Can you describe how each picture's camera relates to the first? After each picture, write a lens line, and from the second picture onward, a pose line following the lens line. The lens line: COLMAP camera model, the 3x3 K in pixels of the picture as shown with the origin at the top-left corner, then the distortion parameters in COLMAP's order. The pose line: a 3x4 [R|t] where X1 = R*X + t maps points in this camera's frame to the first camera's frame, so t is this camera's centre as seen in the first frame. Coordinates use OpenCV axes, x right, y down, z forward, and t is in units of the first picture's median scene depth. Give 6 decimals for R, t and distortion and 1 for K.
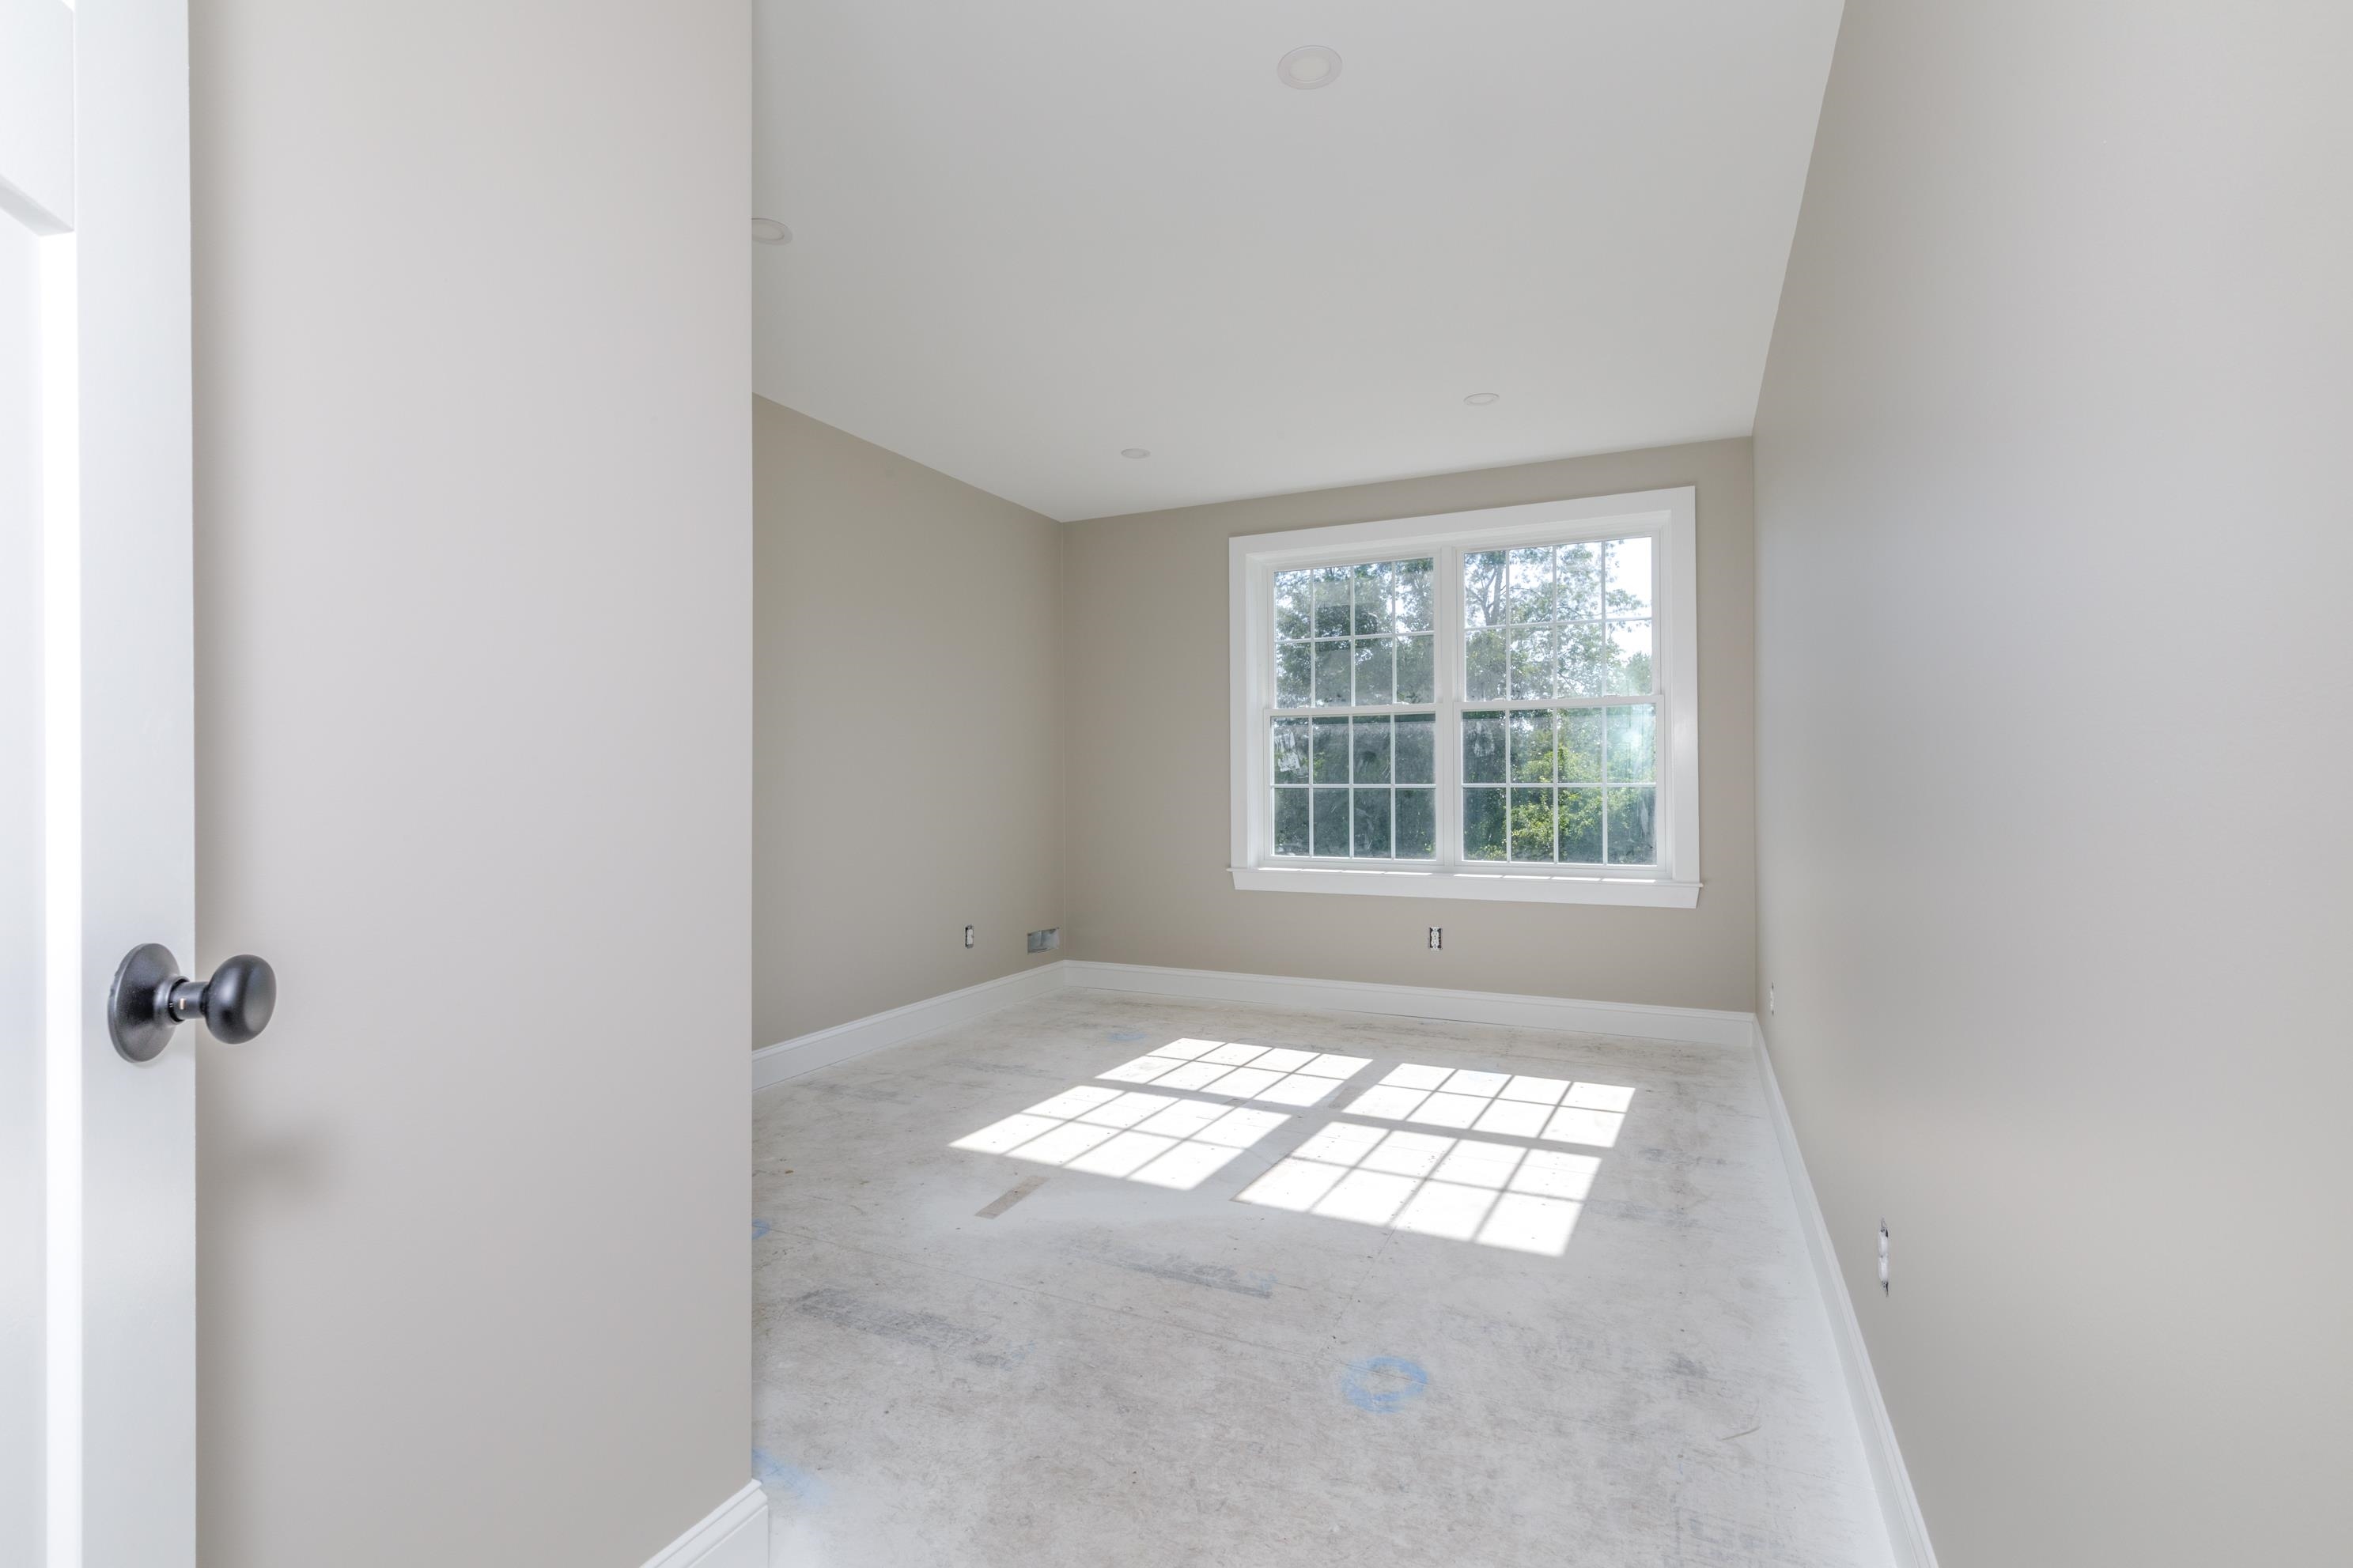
lens RADIAL K [[1033.3, 0, 1176.5], [0, 1033.3, 784.0], [0, 0, 1]] dist [-0.000454, -0.000078]
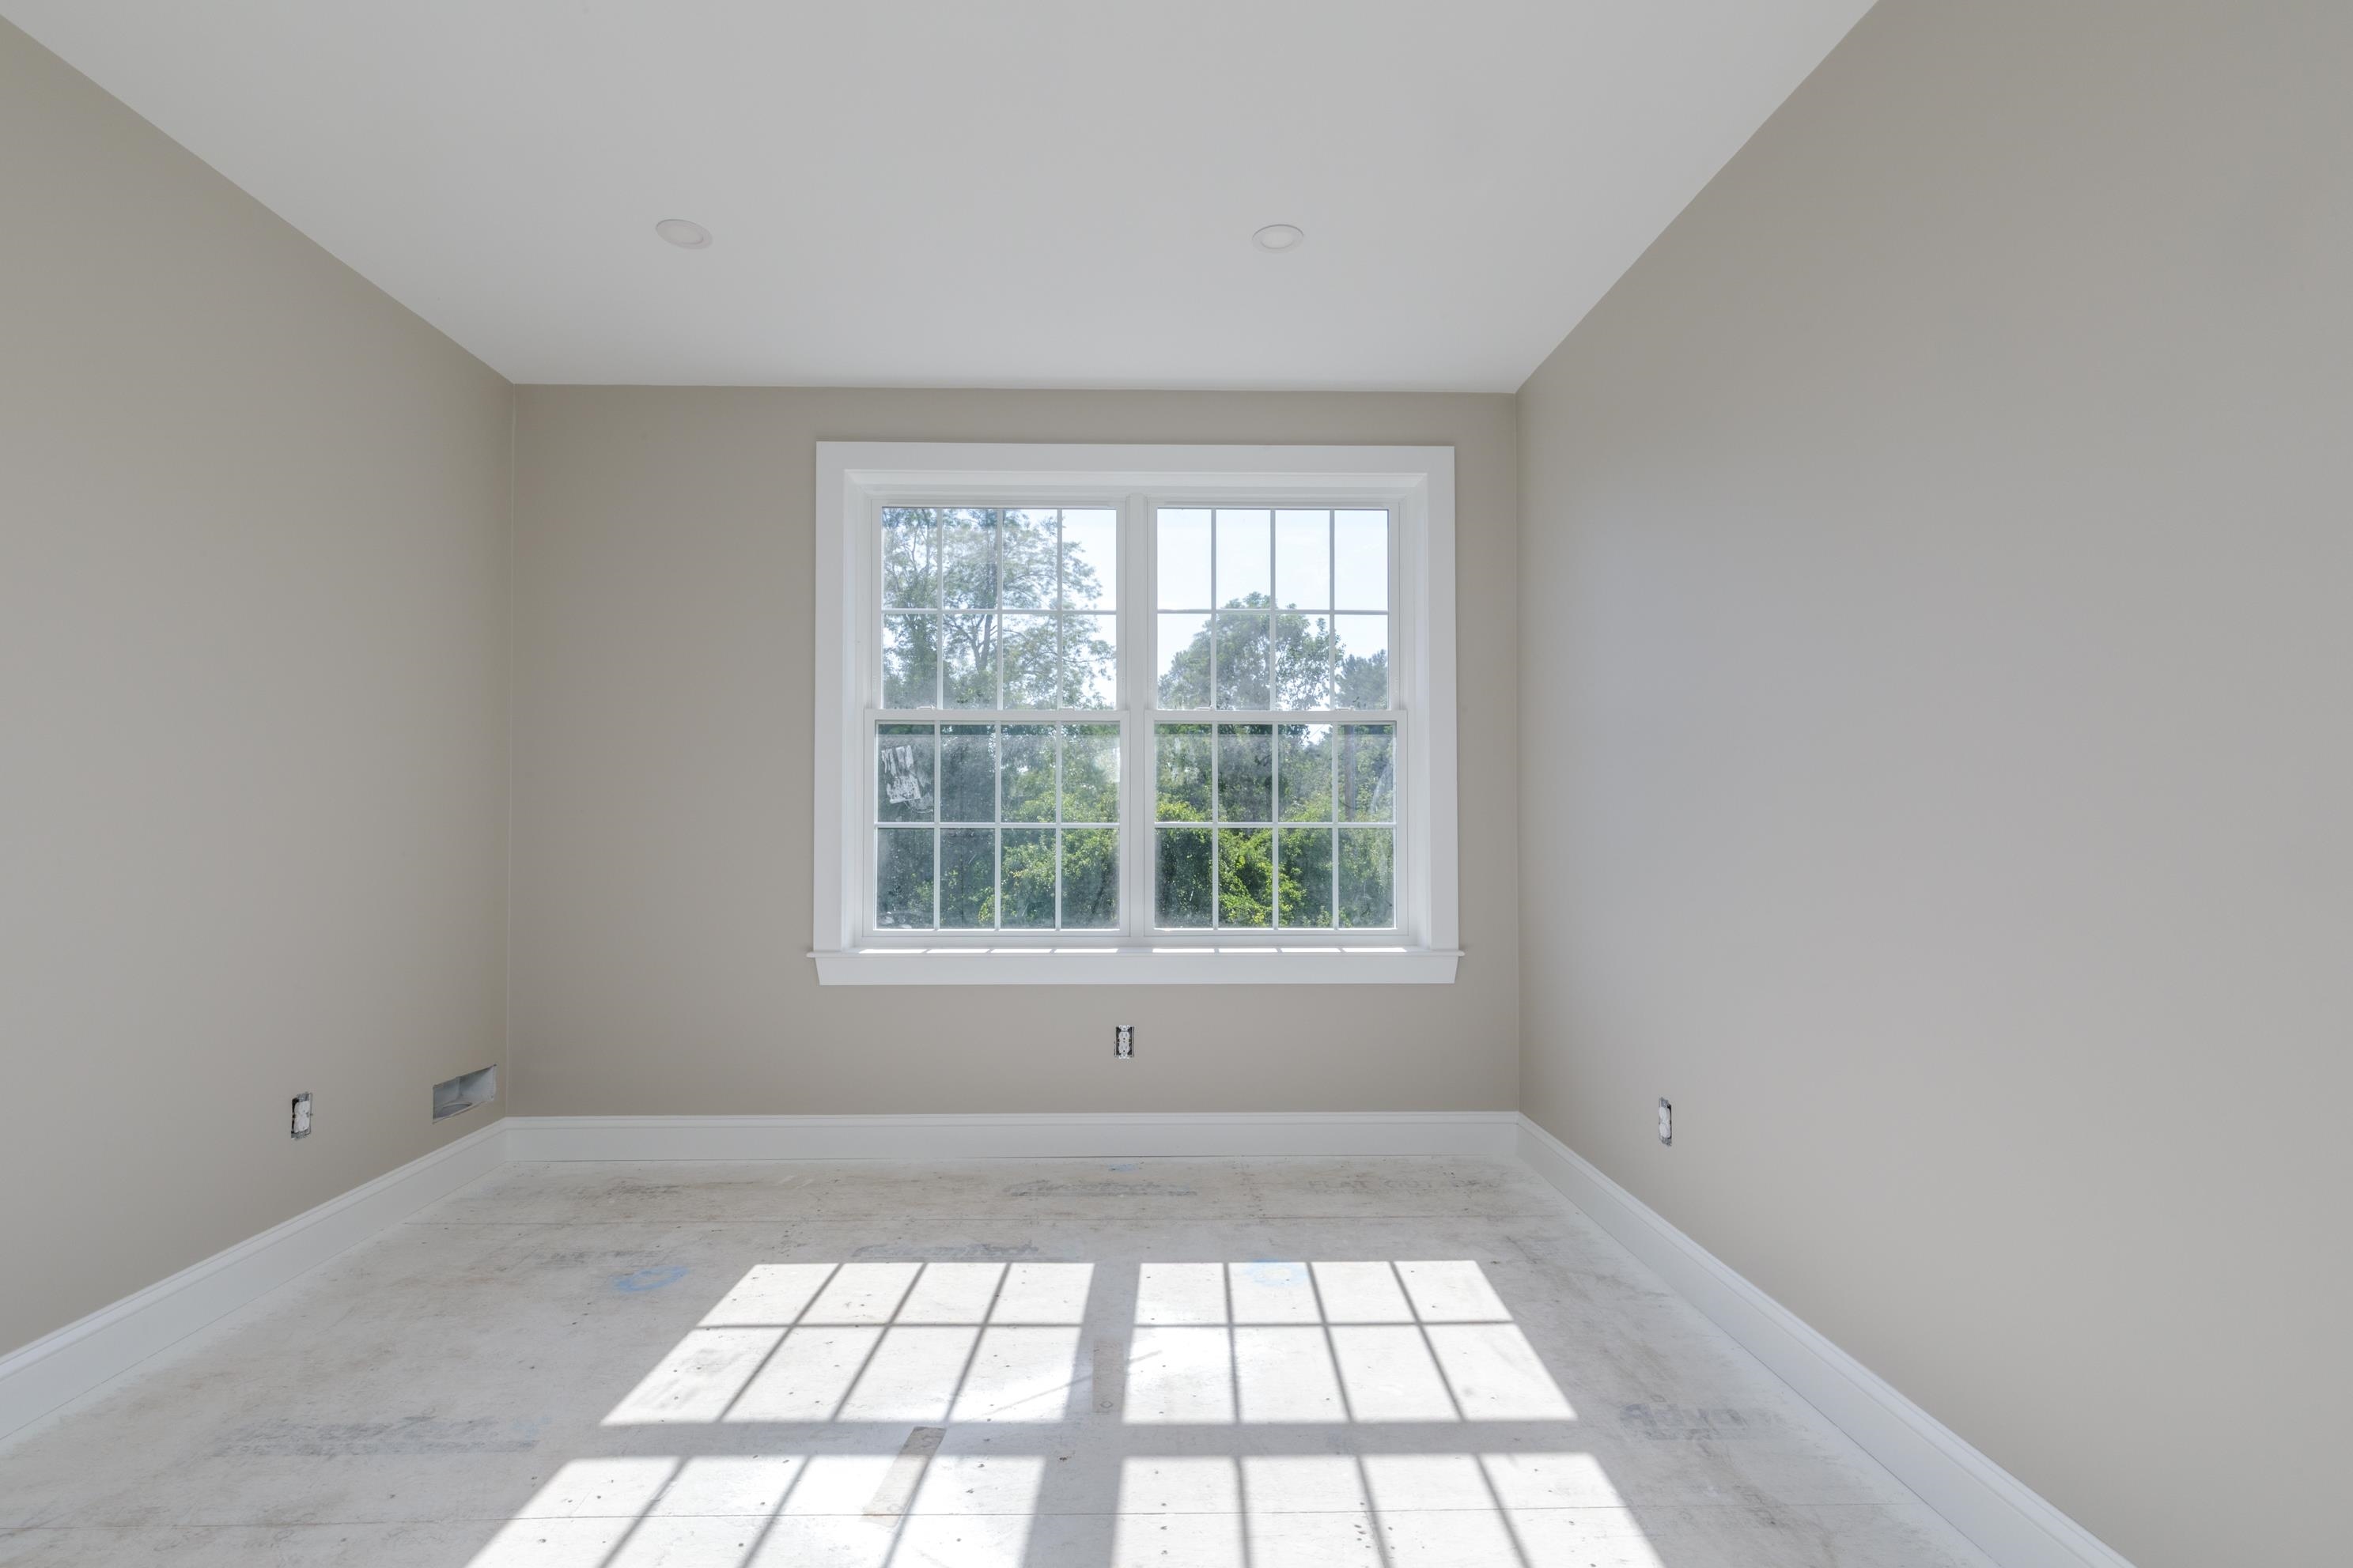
lens RADIAL K [[1072.9, 0, 1149.4], [0, 1072.9, 798.2], [0, 0, 1]] dist [-0.000313, -0.000850]
pose [[0.899658, 0.014853, 0.436343, -0.062087], [-0.004526, 0.999685, -0.024697, 0.001352], [-0.436572, 0.020244, 0.899442, 0.368732]]
